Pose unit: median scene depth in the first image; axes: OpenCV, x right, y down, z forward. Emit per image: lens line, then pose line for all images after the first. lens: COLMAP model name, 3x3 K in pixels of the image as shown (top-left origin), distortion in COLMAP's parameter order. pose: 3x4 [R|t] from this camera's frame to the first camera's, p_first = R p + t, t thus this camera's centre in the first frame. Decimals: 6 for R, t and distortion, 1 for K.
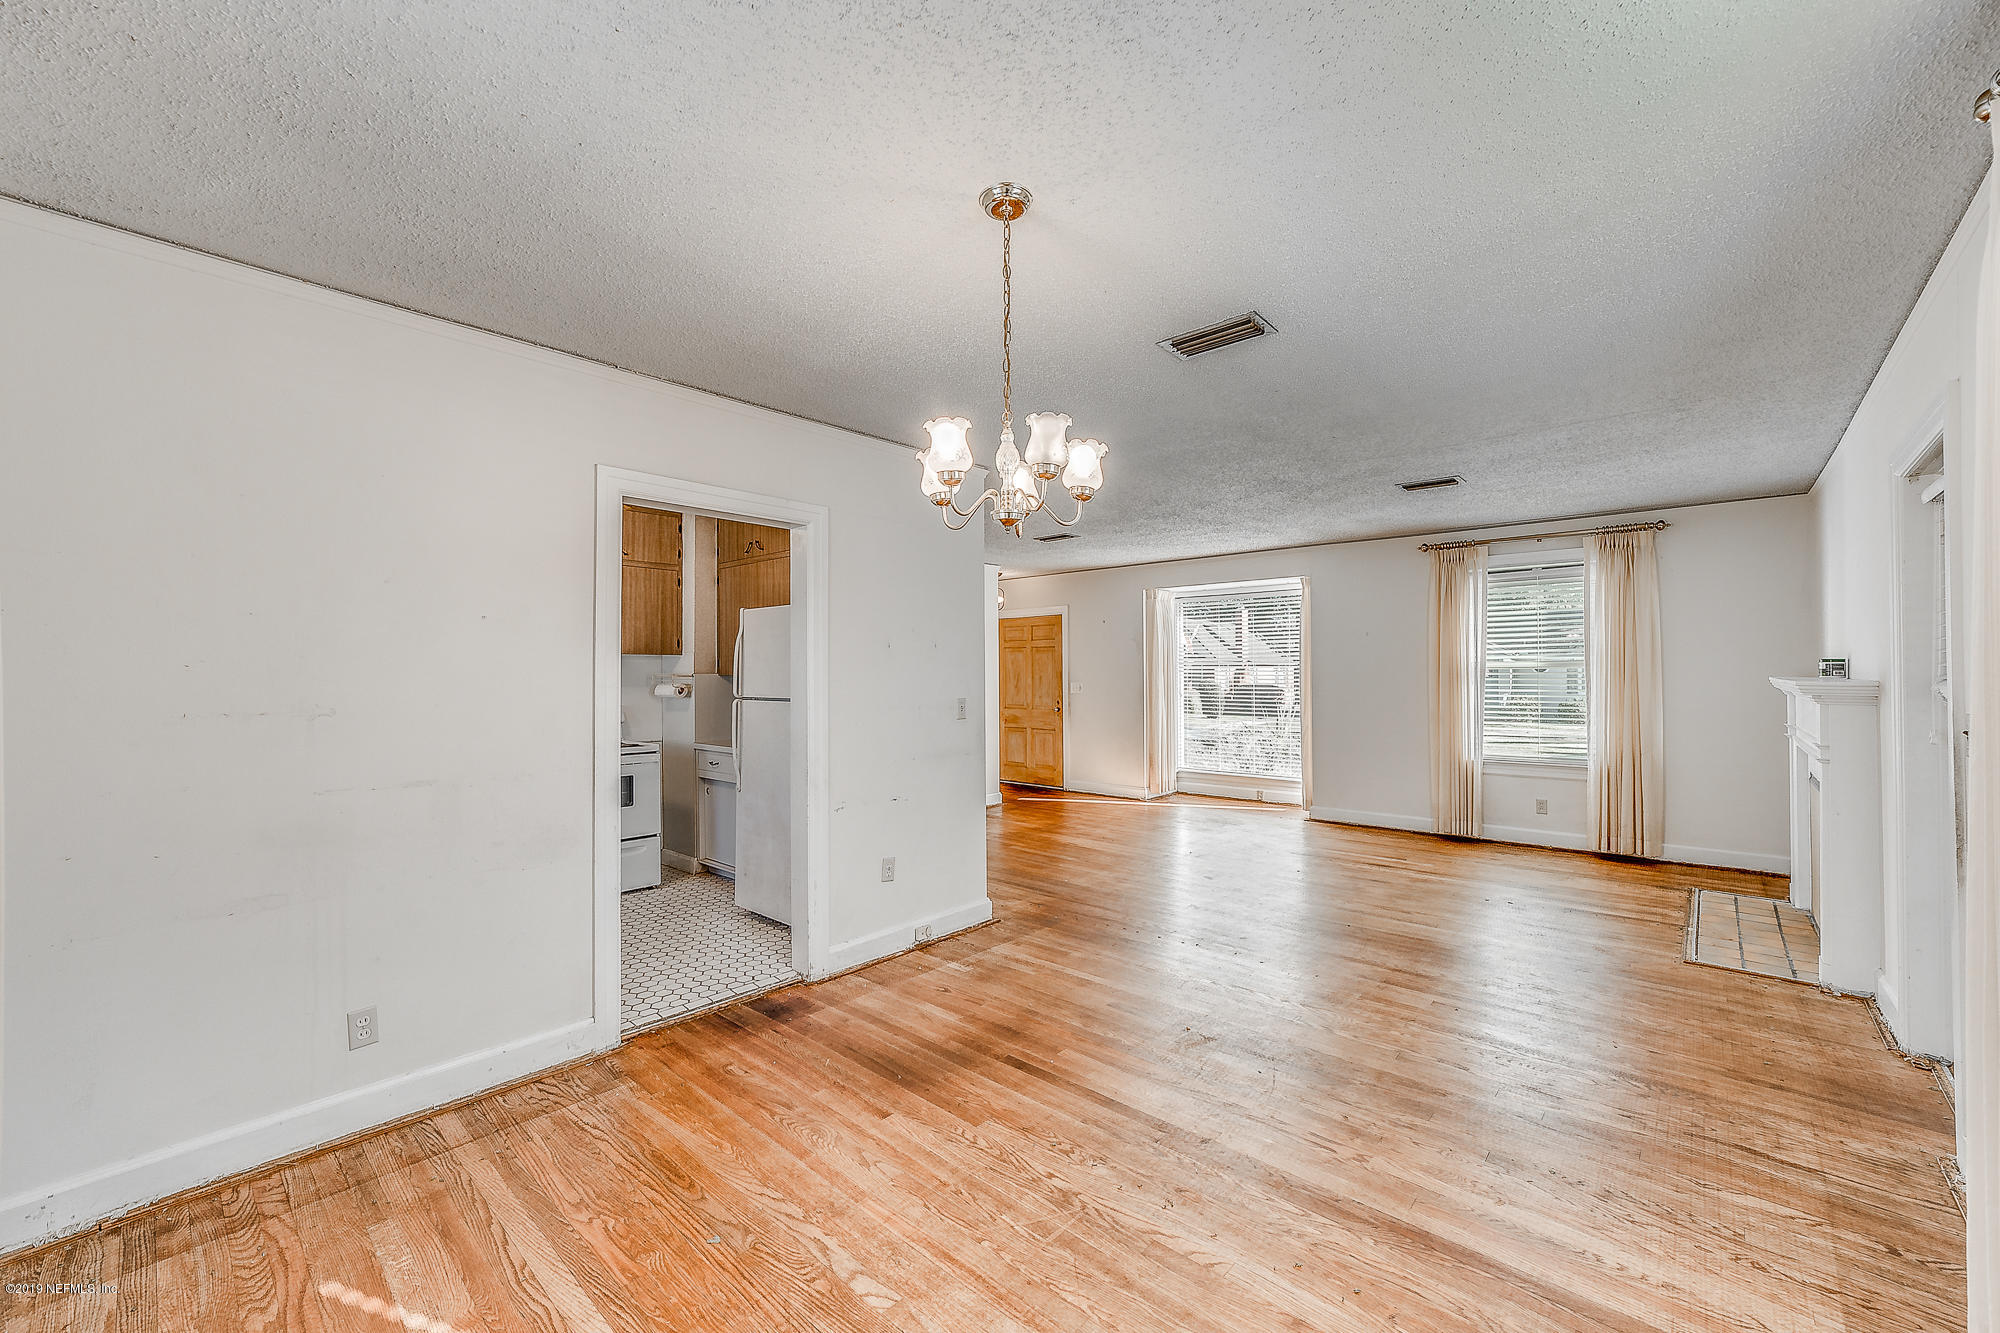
lens RADIAL K [[791.0, 0, 1000.1], [0, 791.0, 660.7], [0, 0, 1]] dist [-0.020589, 0.008235]
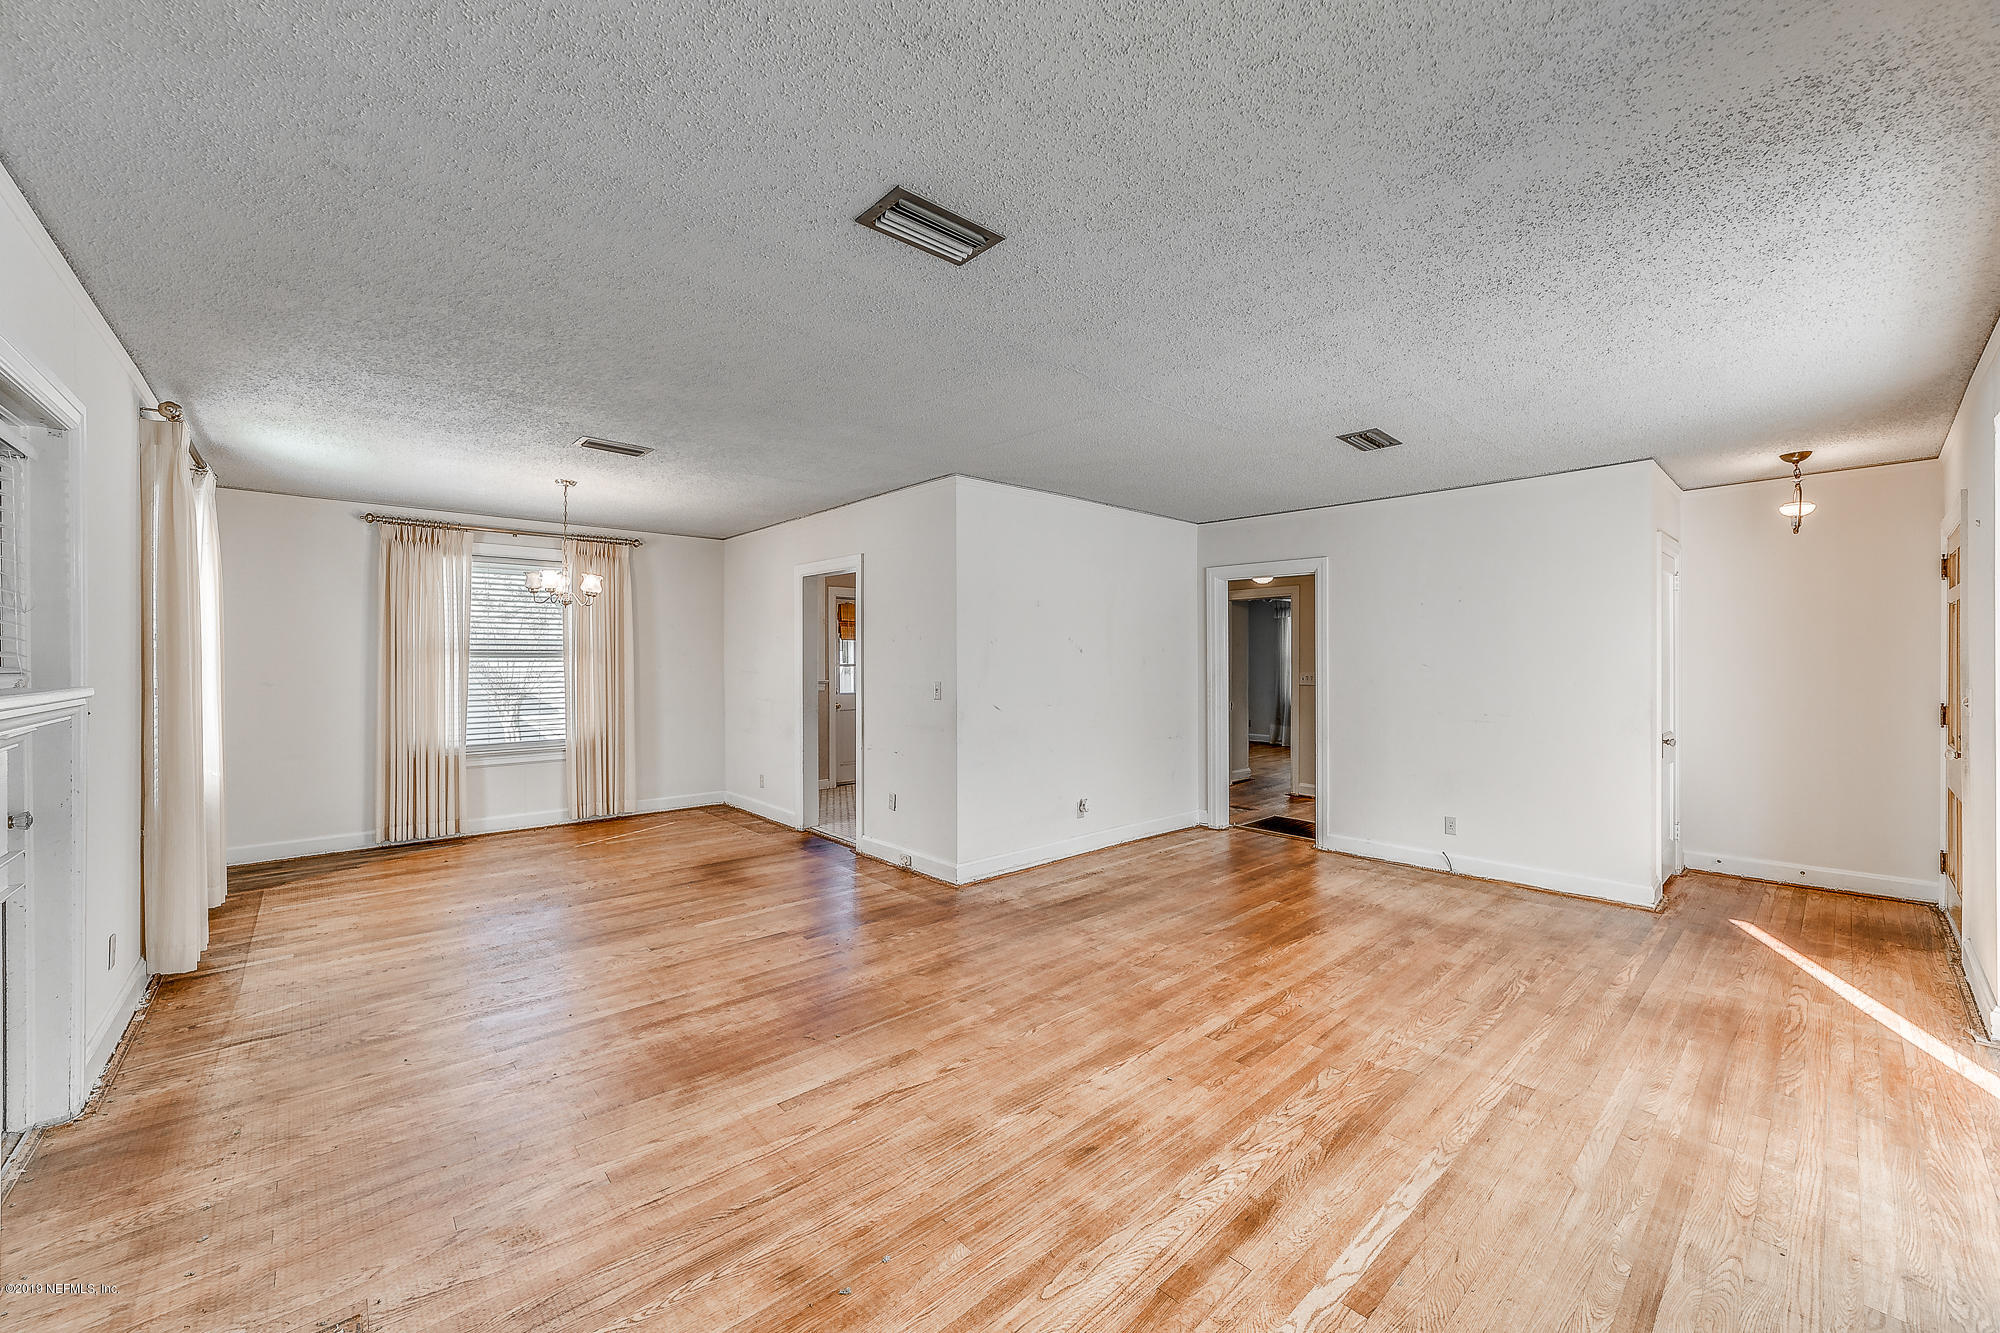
lens RADIAL K [[770.9, 0, 999.5], [0, 770.9, 659.0], [0, 0, 1]] dist [-0.018807, 0.005685]
pose [[-0.101247, 0.000231, -0.994861, 1.515789], [0.014640, 0.999892, -0.001257, 0.020517], [0.994754, -0.014692, -0.101240, 1.687177]]
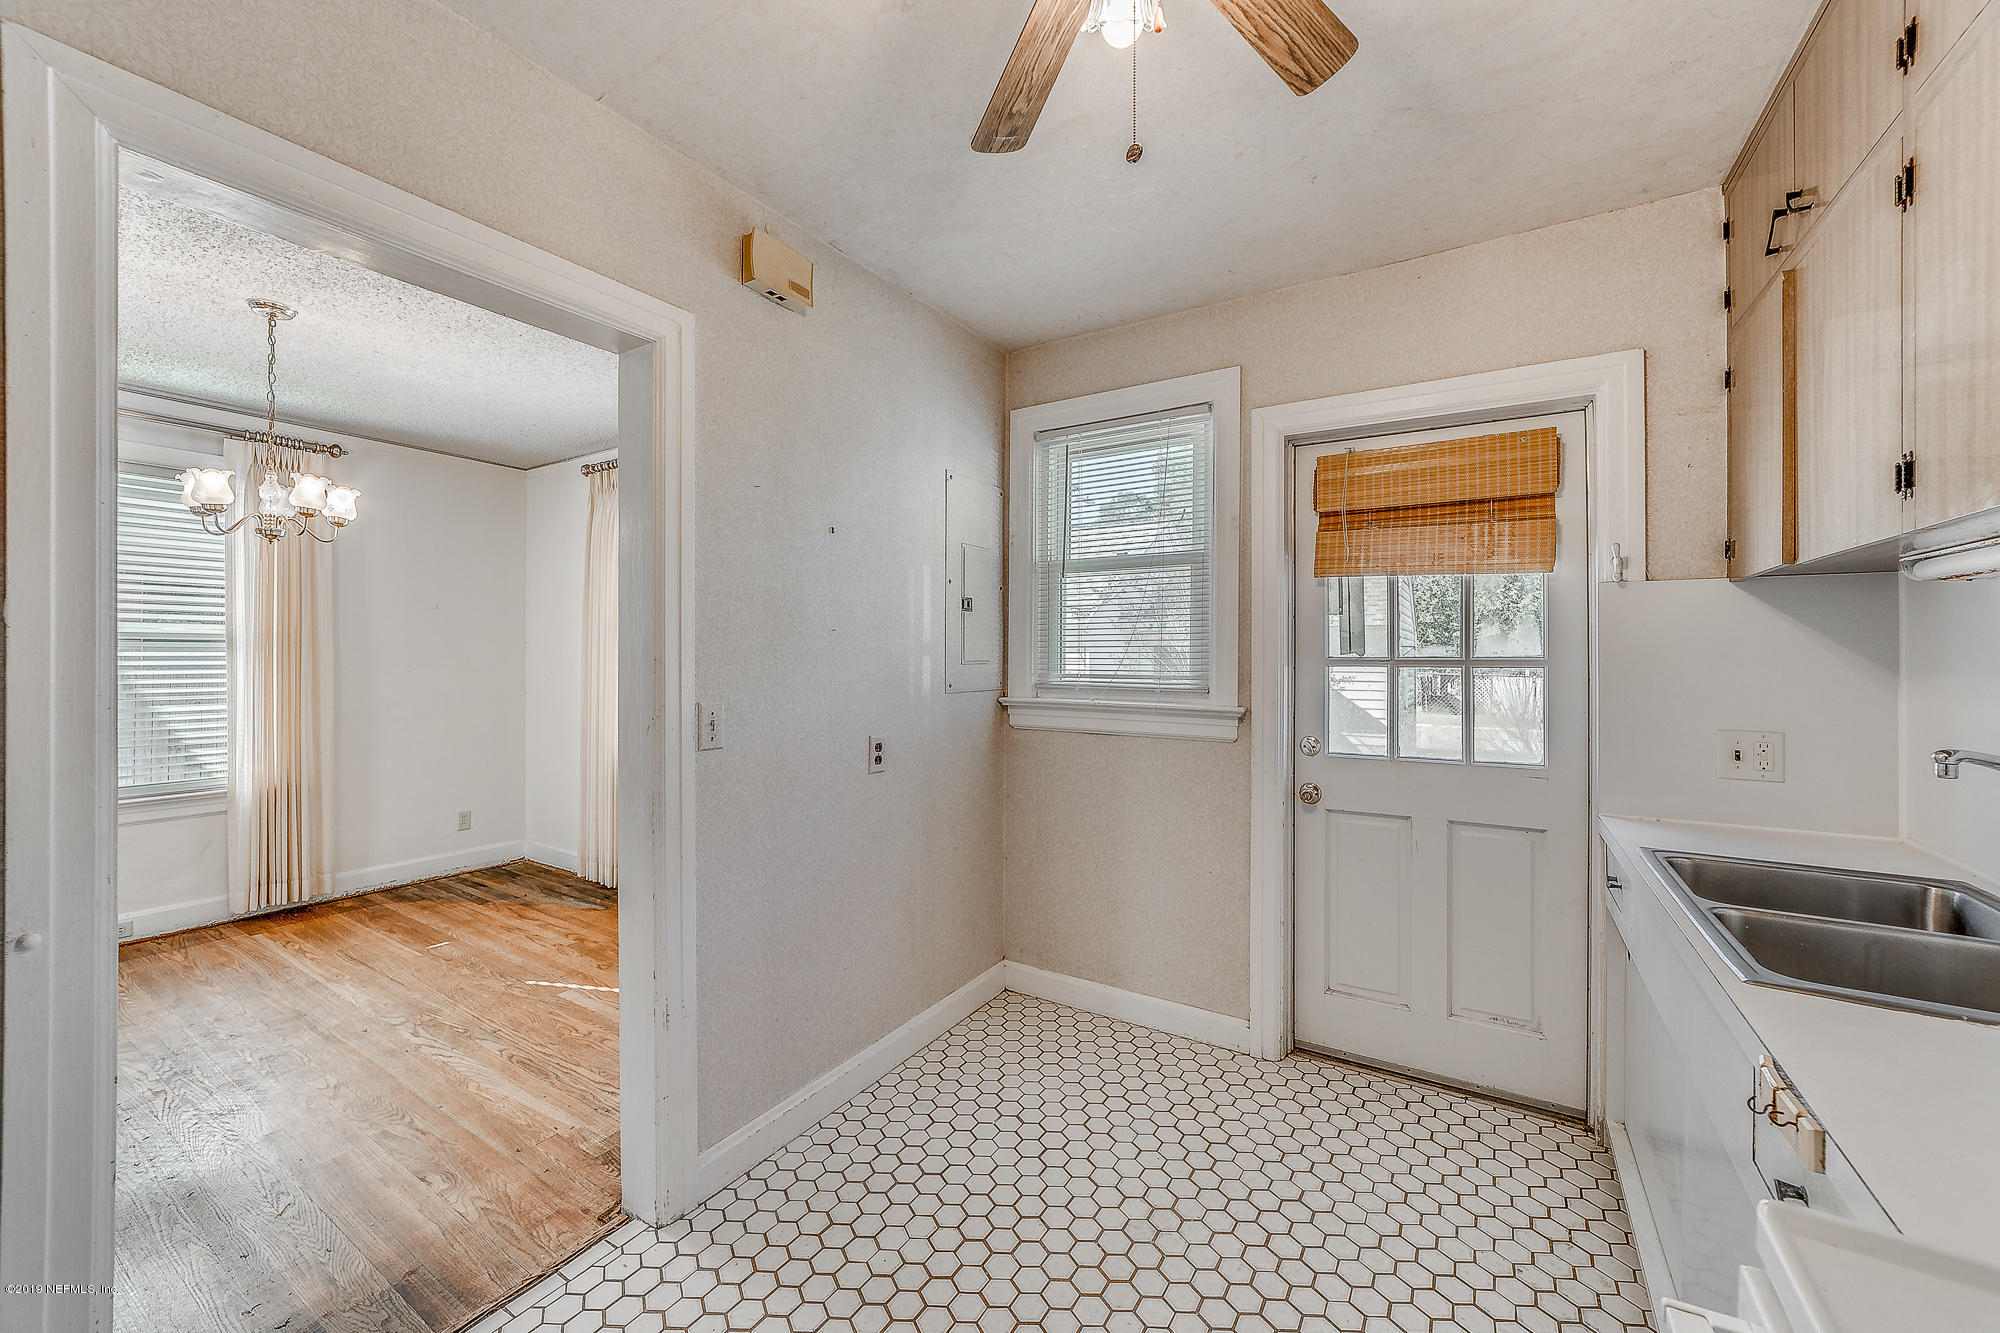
lens RADIAL K [[767.3, 0, 995.4], [0, 767.3, 669.4], [0, 0, 1]] dist [-0.020765, 0.009637]
pose [[-0.985184, 0.003691, -0.171462, -0.650443], [0.003309, 0.999991, 0.002514, 0.039238], [0.171470, 0.001909, -0.985188, 1.592017]]
